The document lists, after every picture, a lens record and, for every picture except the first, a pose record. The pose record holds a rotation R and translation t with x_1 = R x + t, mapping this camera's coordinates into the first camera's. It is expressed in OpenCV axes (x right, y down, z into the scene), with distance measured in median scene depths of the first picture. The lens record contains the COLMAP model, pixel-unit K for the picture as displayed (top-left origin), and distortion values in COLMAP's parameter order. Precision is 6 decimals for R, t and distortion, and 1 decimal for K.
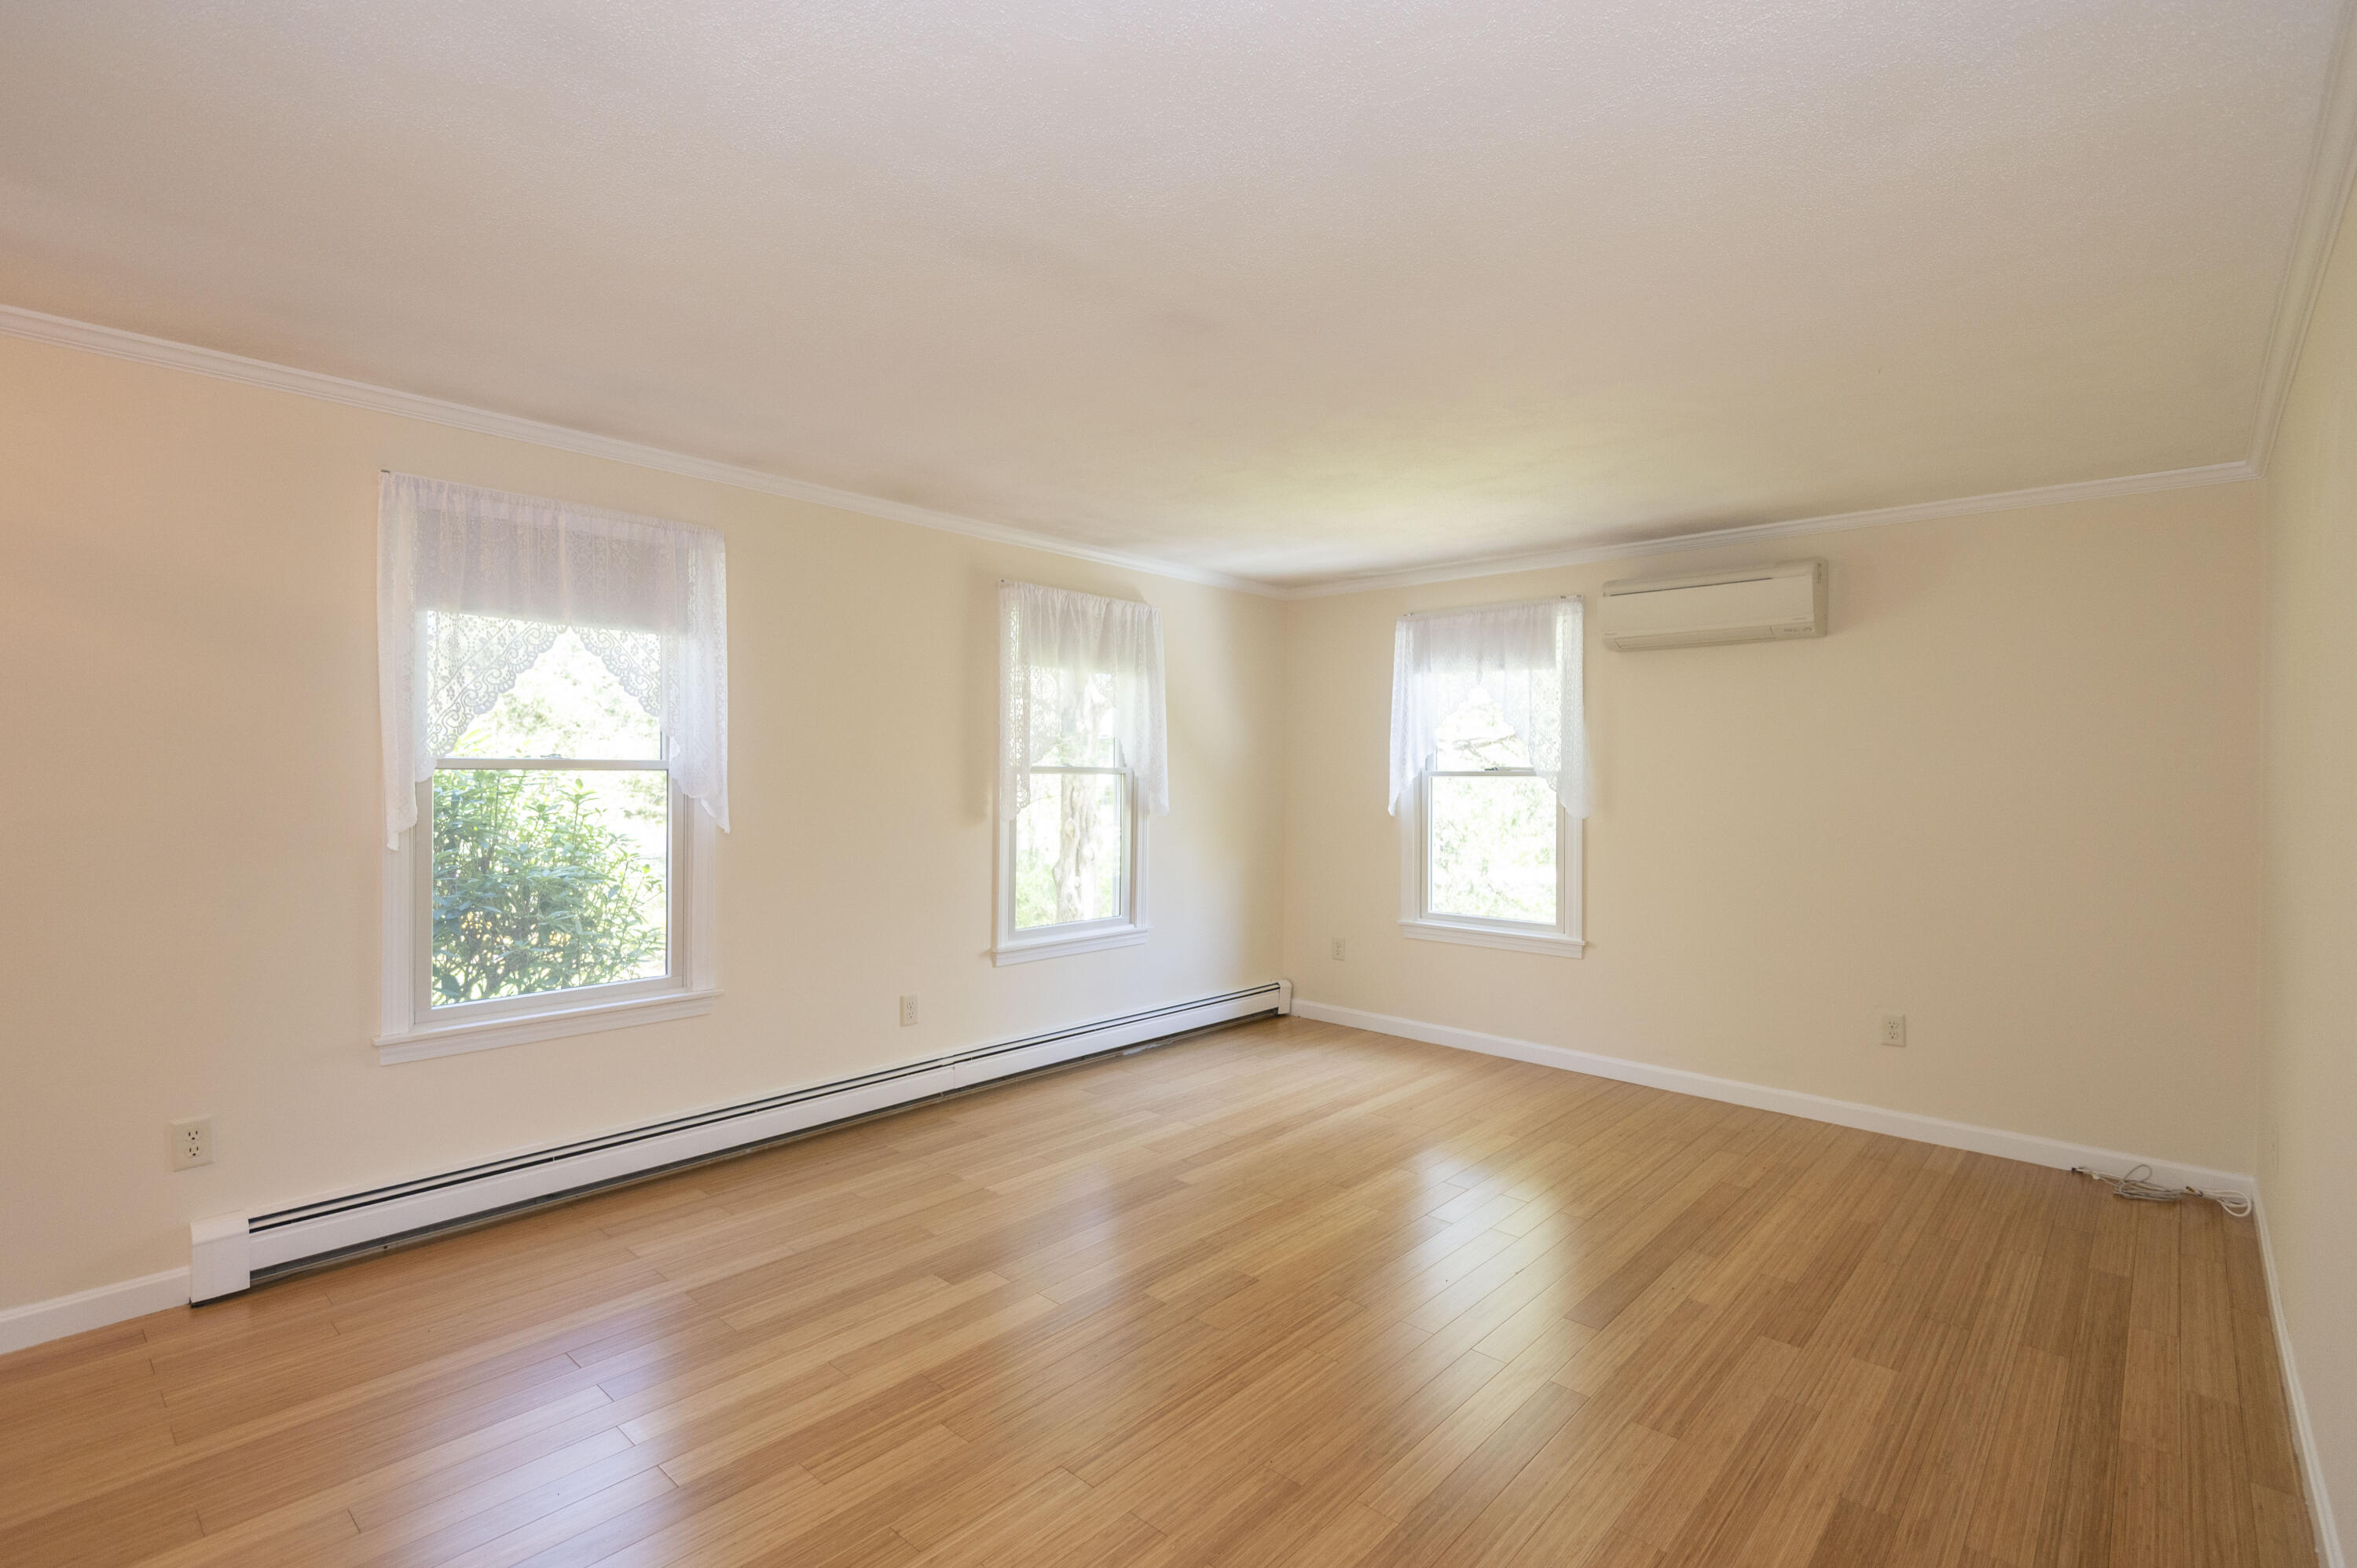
lens RADIAL K [[1062.2, 0, 1186.6], [0, 1062.2, 778.4], [0, 0, 1]] dist [0.035913, -0.014891]
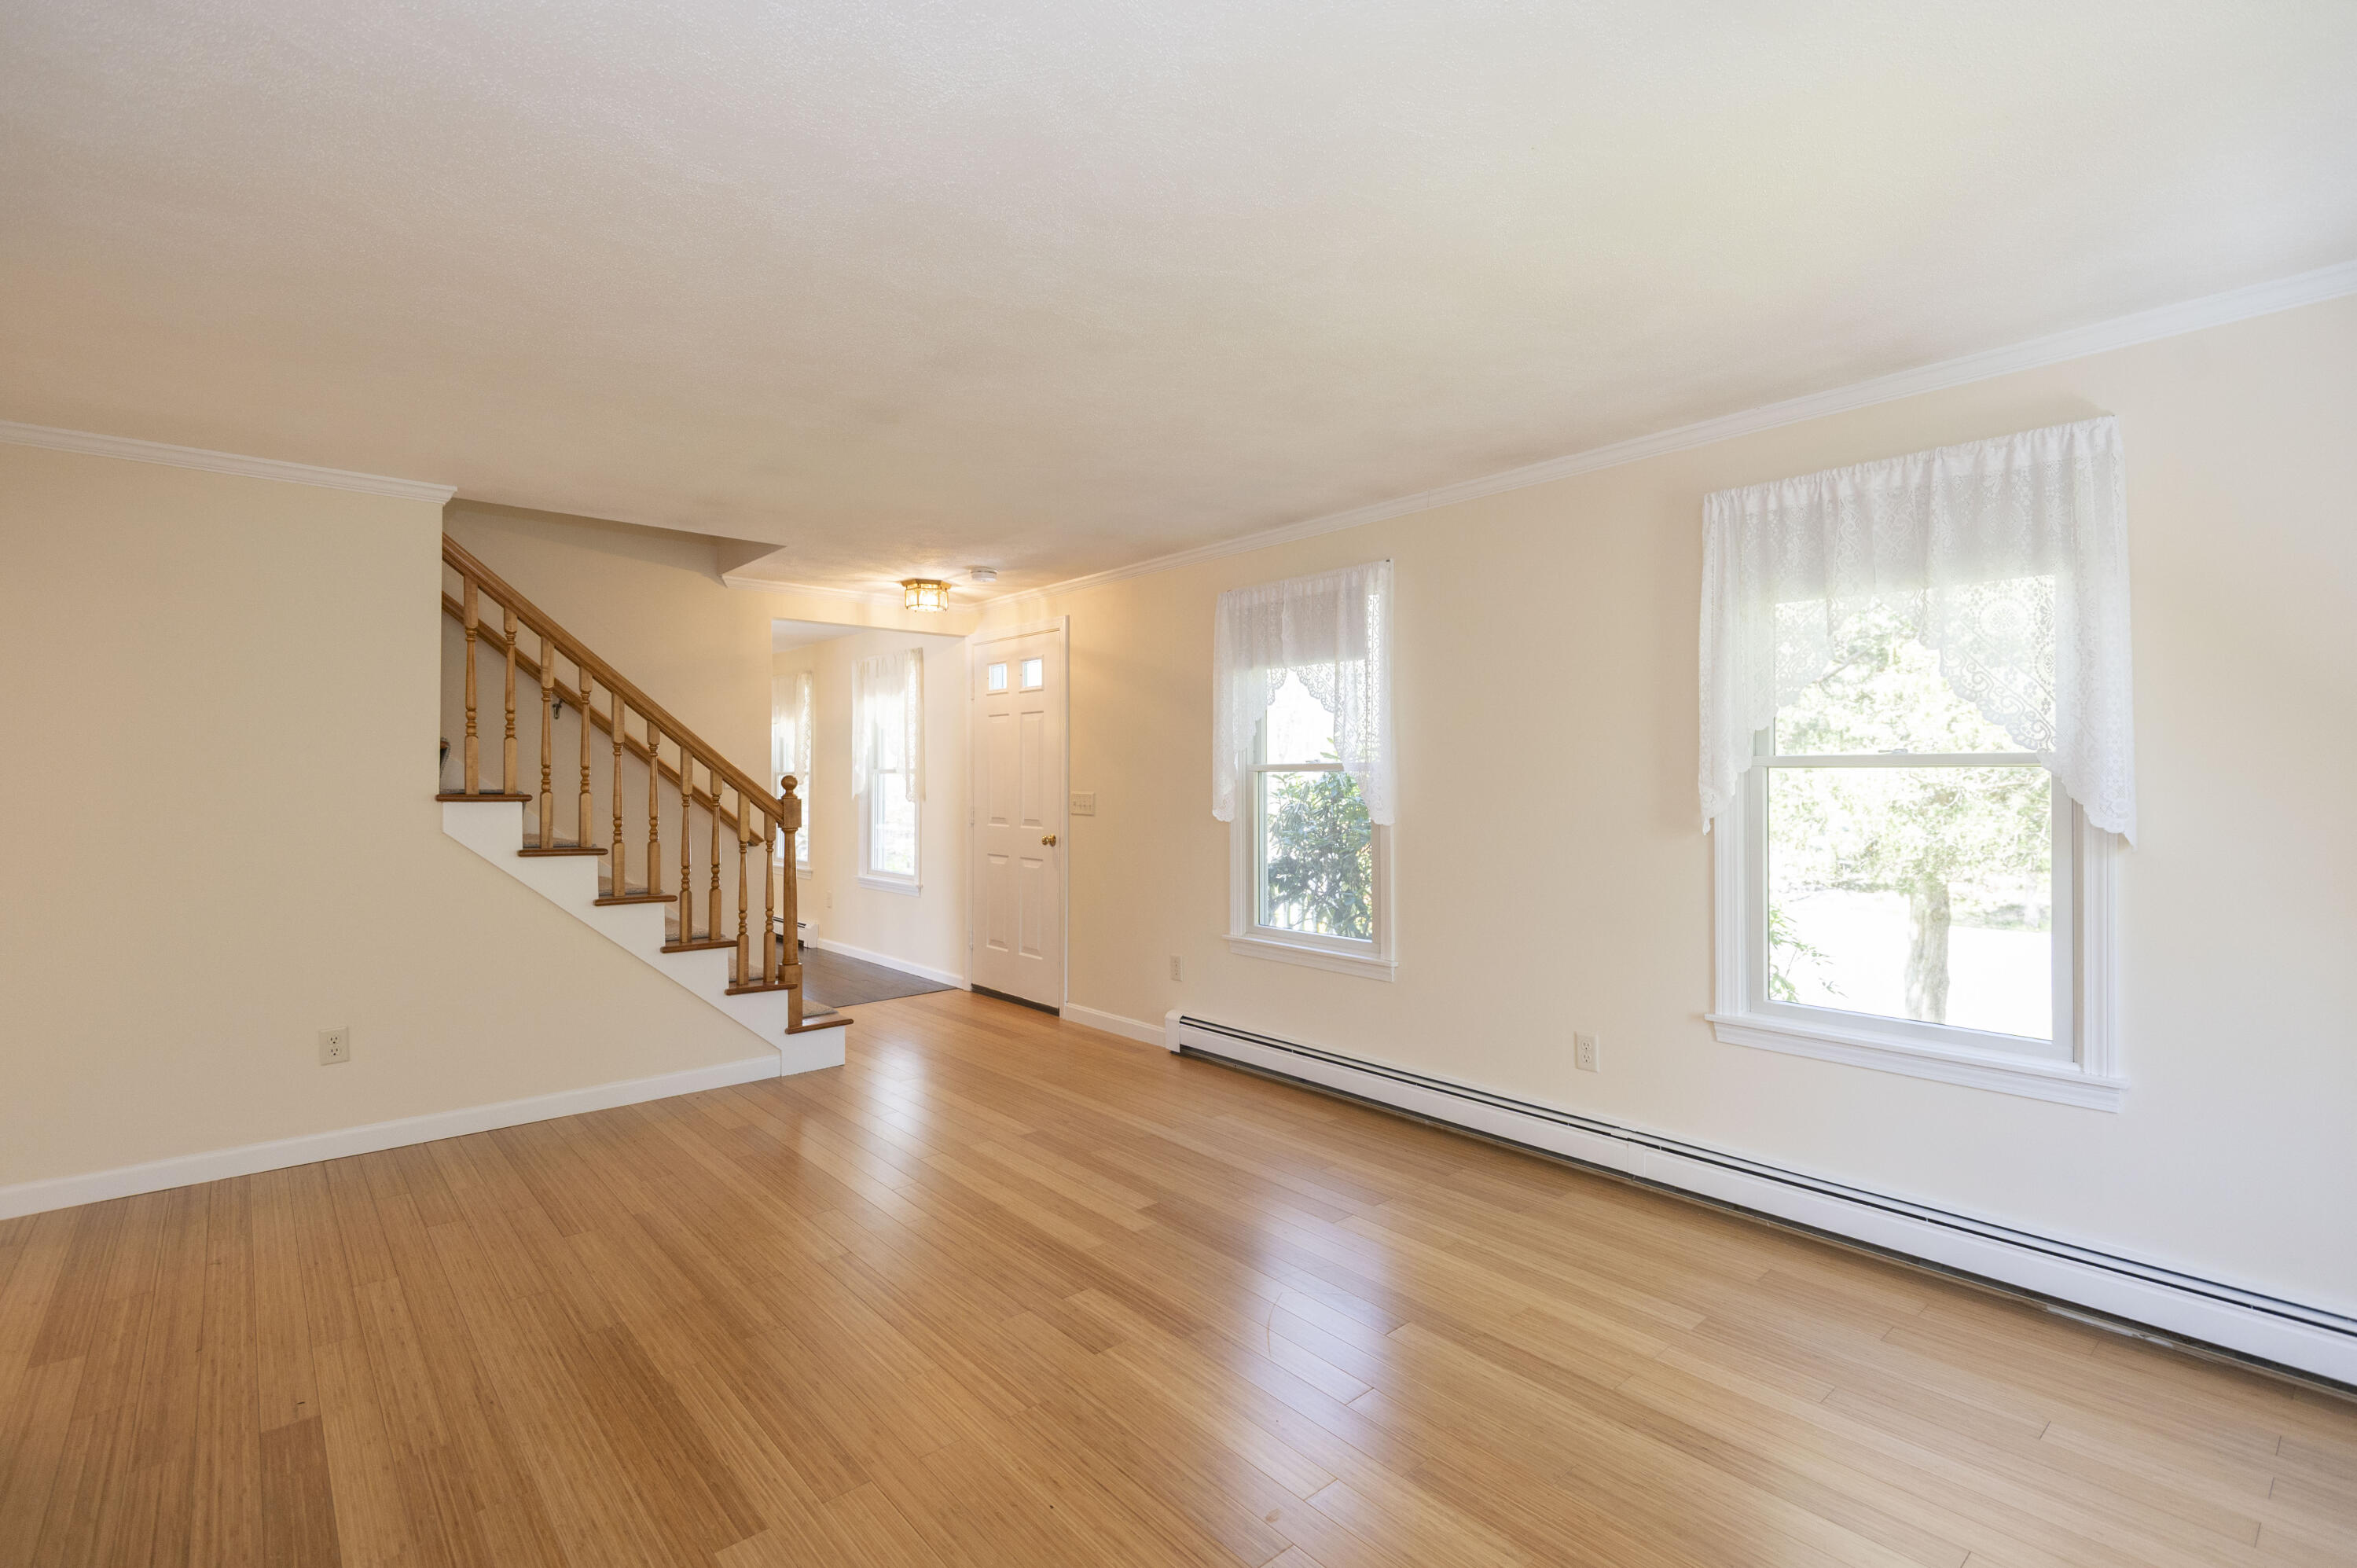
lens RADIAL K [[1062.3, 0, 1186.6], [0, 1062.3, 778.4], [0, 0, 1]] dist [0.035913, -0.014891]
pose [[-0.105472, -0.008493, -0.994386, 0.695621], [-0.004750, 0.999956, -0.008037, 0.011359], [0.994411, 0.003876, -0.105508, 0.881017]]
